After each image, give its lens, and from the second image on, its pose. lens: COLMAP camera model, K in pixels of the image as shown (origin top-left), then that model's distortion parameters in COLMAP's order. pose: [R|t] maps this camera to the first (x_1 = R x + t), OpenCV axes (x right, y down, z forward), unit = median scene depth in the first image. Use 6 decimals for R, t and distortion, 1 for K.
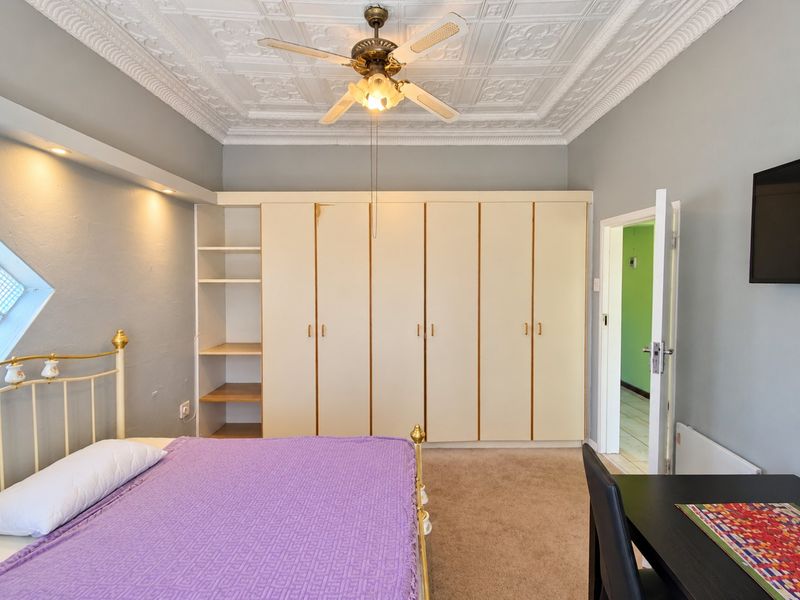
lens RADIAL K [[407.7, 0, 400.0], [0, 407.7, 300.0], [0, 0, 1]] dist [-0.001875, -0.000055]
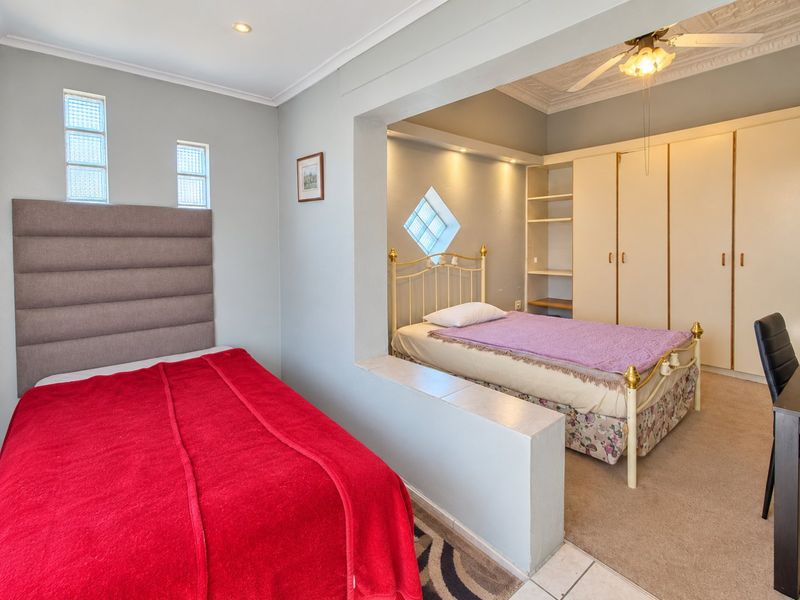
lens RADIAL K [[606.8, 0, 400.0], [0, 606.8, 300.0], [0, 0, 1]] dist [0.008752, -0.003048]
pose [[0.760863, -0.007036, -0.648874, 0.546255], [0.002109, 0.999963, -0.008370, 0.248373], [0.648909, 0.005000, 0.760850, -0.909149]]
